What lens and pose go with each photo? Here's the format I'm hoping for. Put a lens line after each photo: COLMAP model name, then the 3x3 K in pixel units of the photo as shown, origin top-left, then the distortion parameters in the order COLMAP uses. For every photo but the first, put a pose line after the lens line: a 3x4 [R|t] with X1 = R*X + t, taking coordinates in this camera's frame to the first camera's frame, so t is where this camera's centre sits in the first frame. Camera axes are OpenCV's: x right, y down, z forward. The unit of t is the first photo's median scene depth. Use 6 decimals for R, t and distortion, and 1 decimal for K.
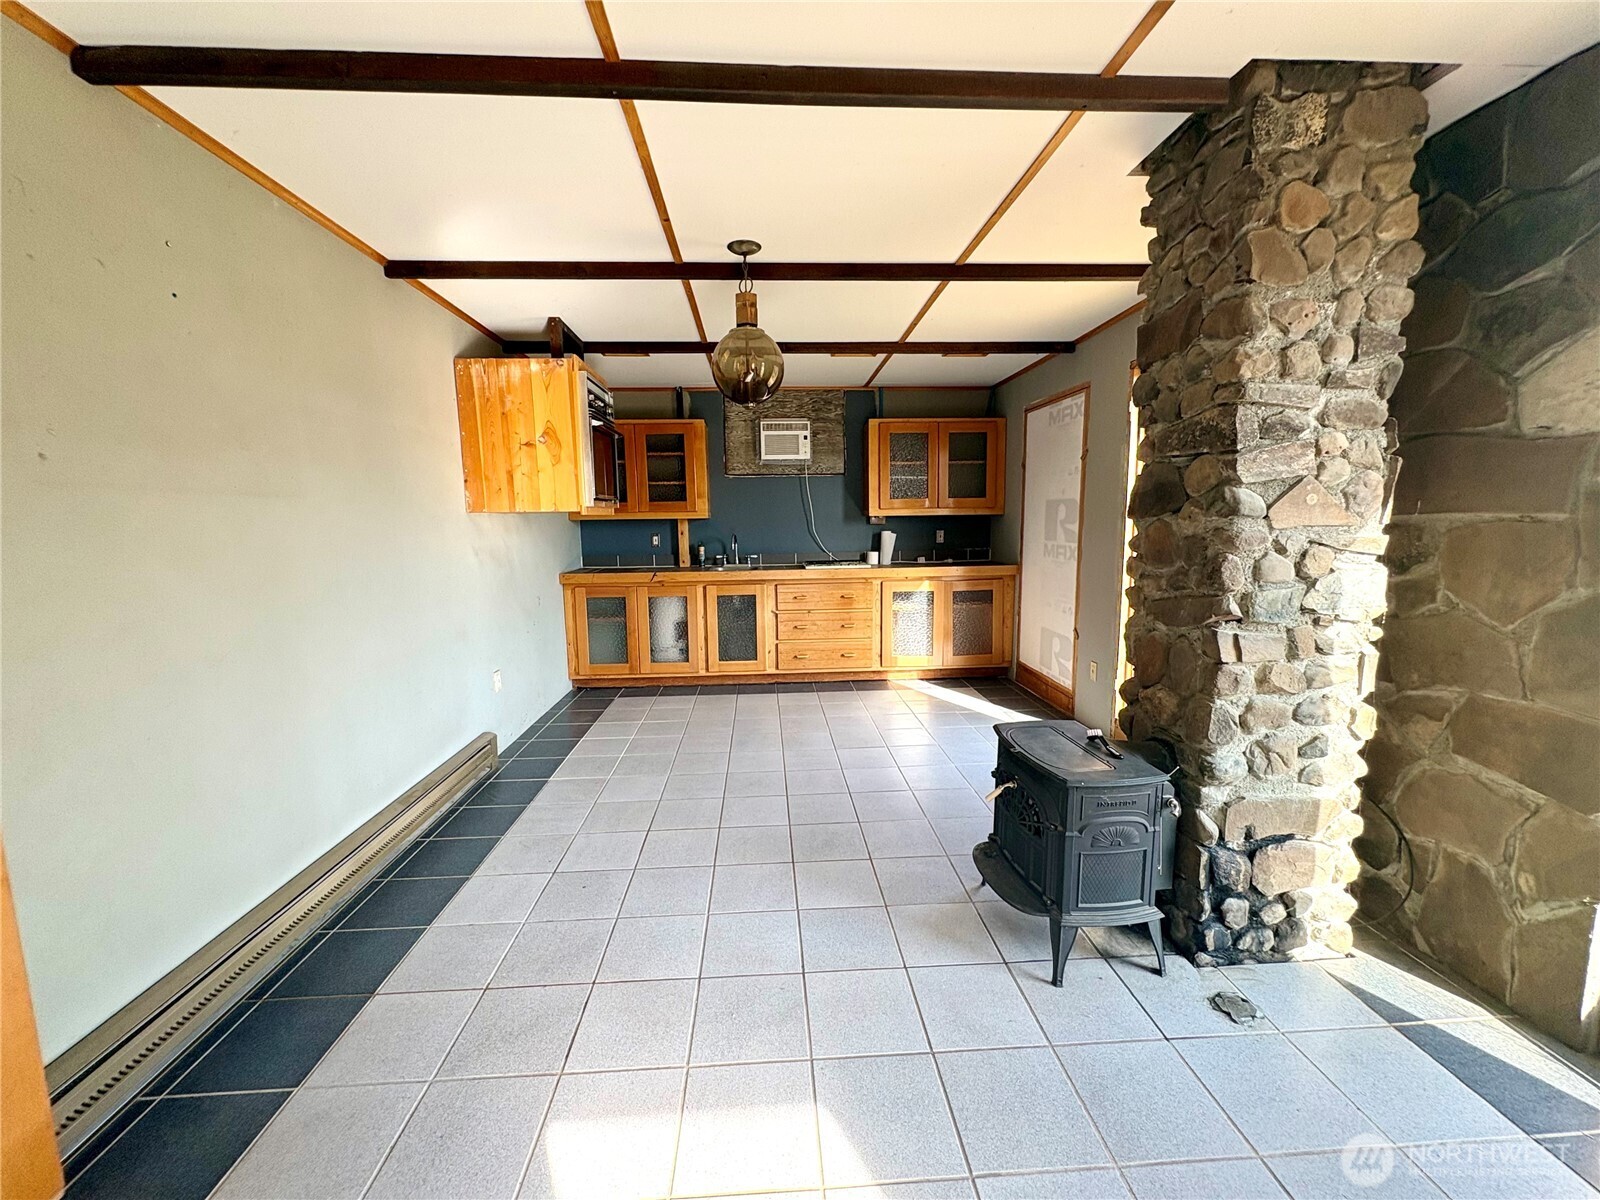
lens RADIAL K [[638.0, 0, 800.0], [0, 638.0, 600.0], [0, 0, 1]] dist [0.000334, 0.000085]
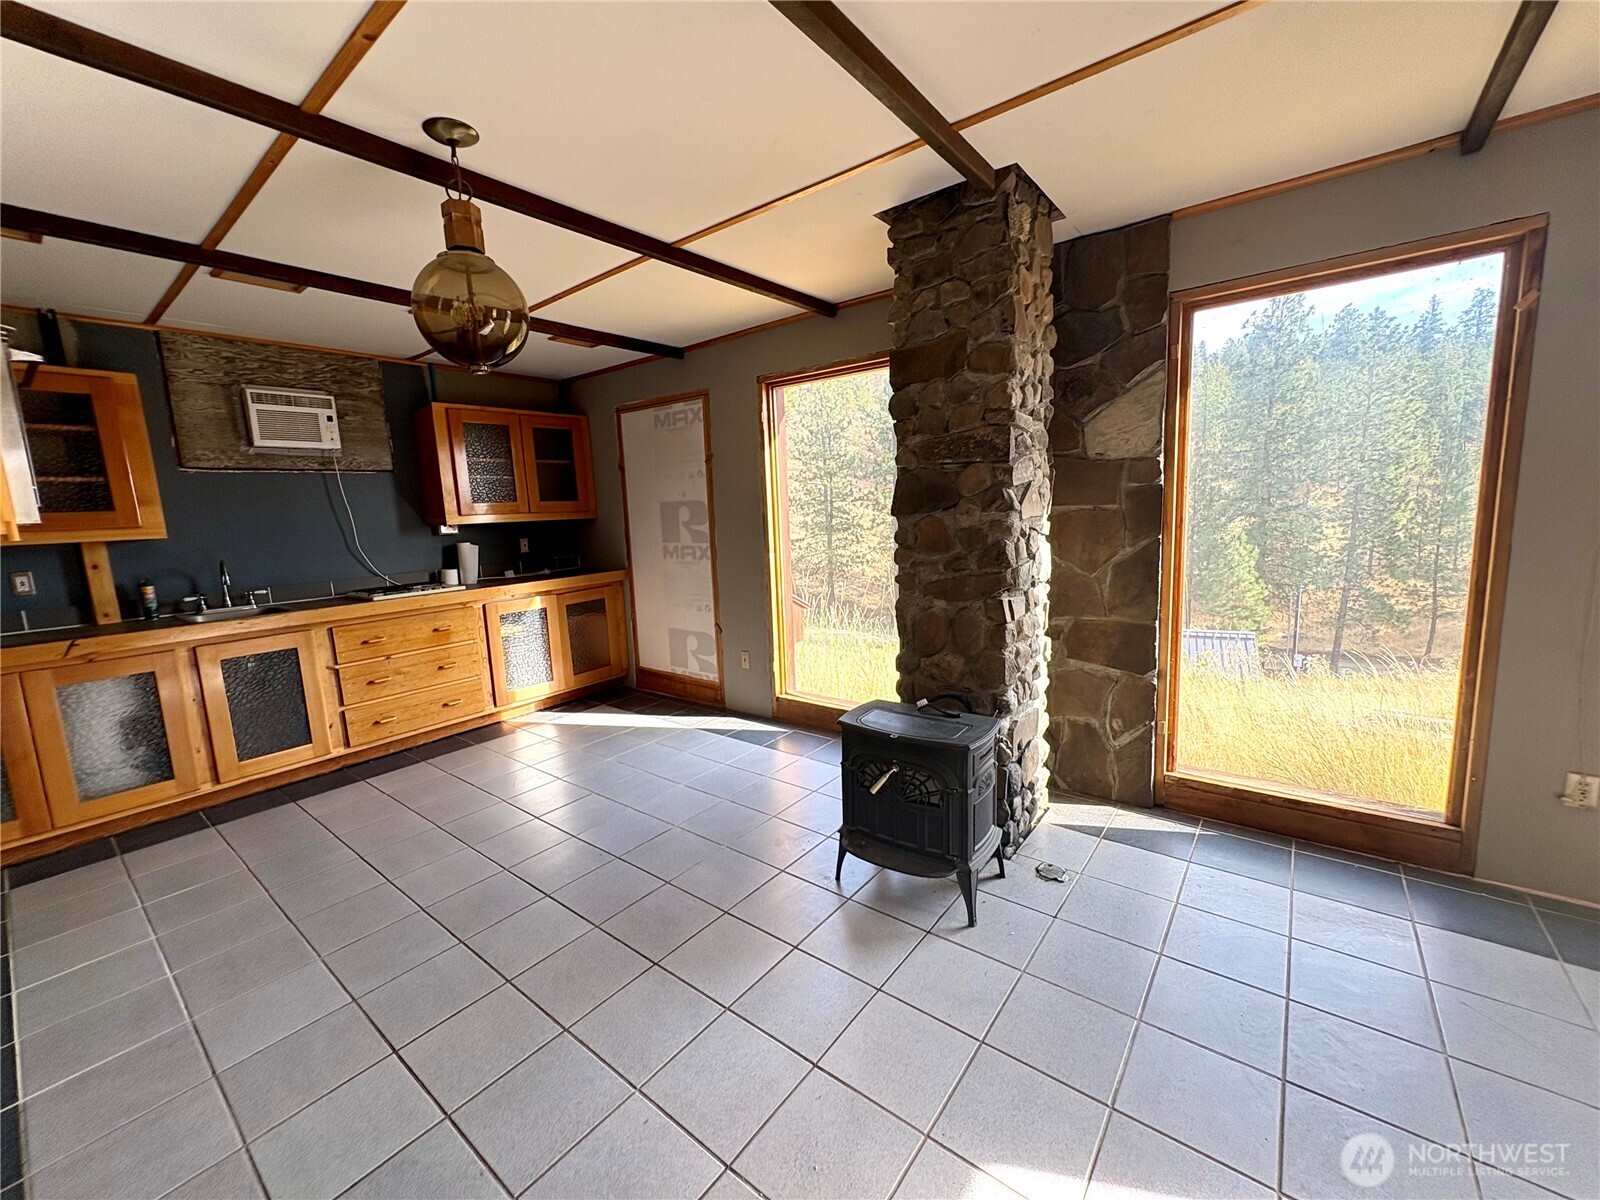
lens RADIAL K [[638.0, 0, 800.0], [0, 638.0, 600.0], [0, 0, 1]] dist [0.000334, 0.000085]
pose [[0.663240, -0.123447, 0.738155, -0.387220], [0.127647, 0.990510, 0.050958, -0.046441], [-0.737441, 0.060426, 0.672703, 0.289585]]
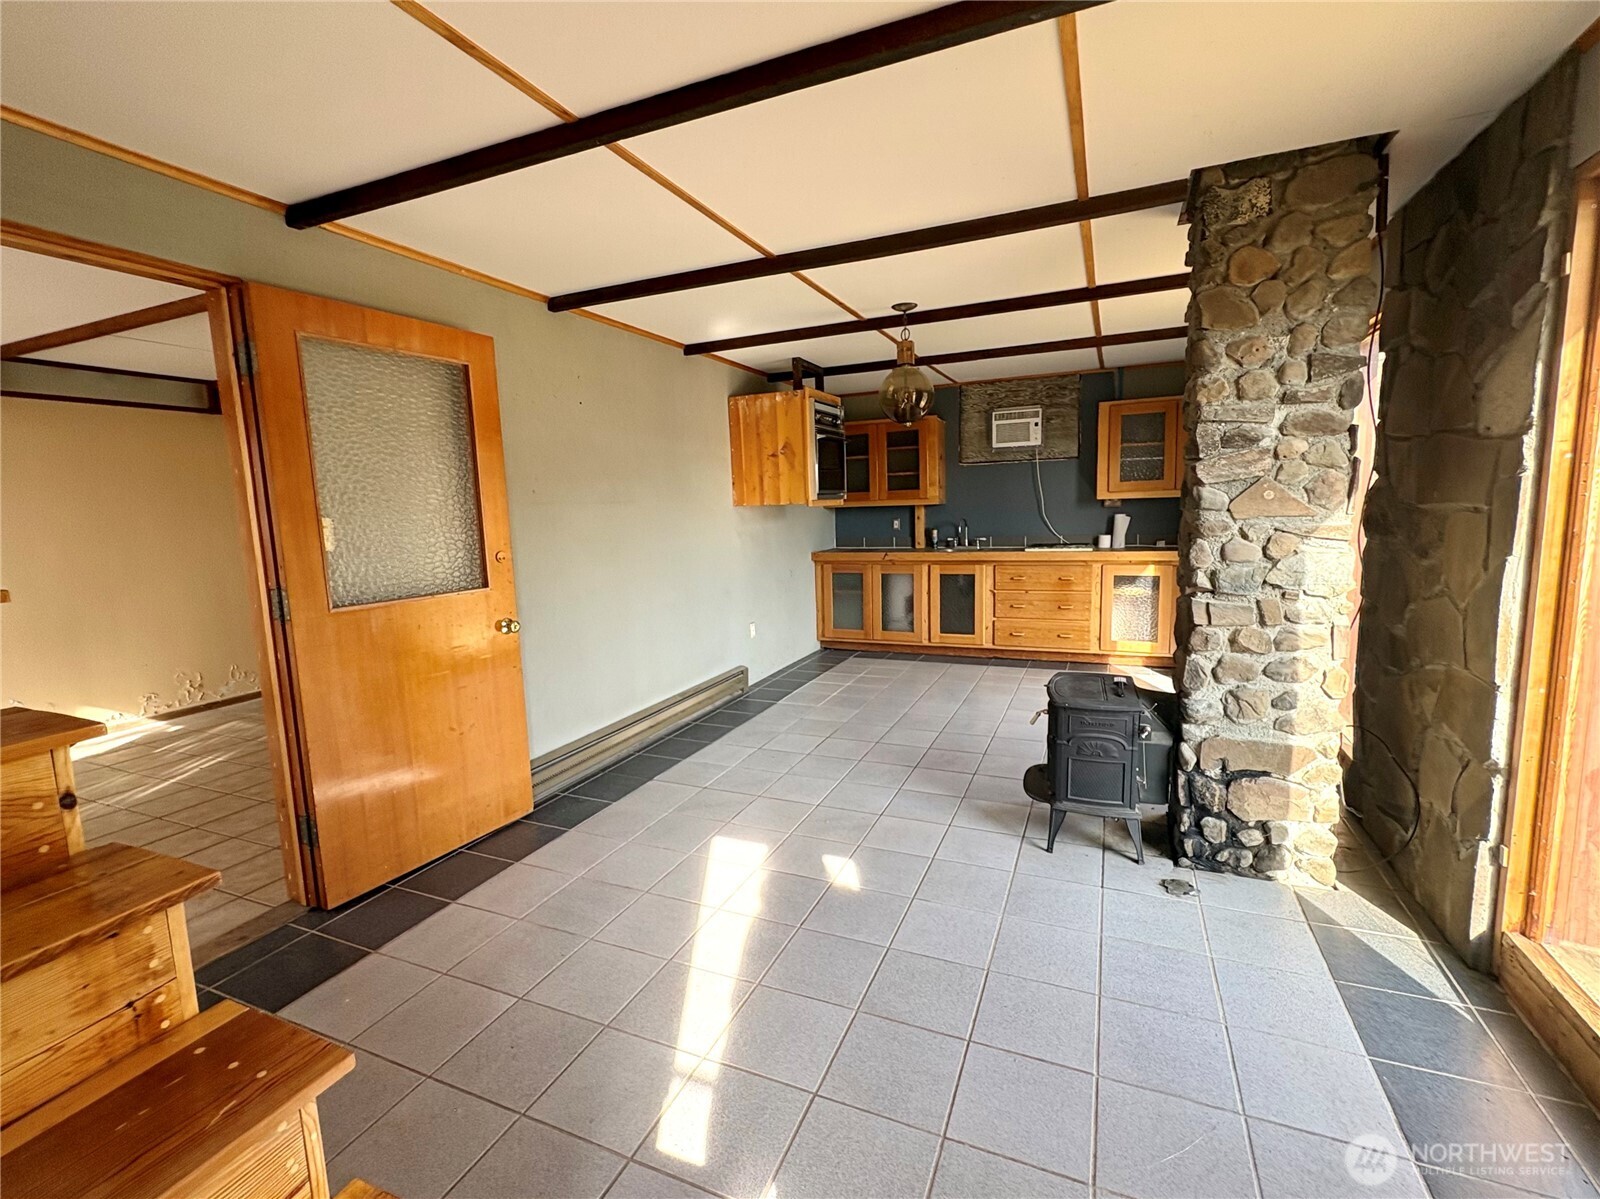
lens RADIAL K [[717.5, 0, 800.0], [0, 717.5, 599.5], [0, 0, 1]] dist [-0.000737, 0.000015]
pose [[0.891835, 0.044566, -0.450159, 0.404137], [-0.037331, 0.998992, 0.024942, 0.028330], [0.450817, -0.005439, 0.892600, -0.421338]]
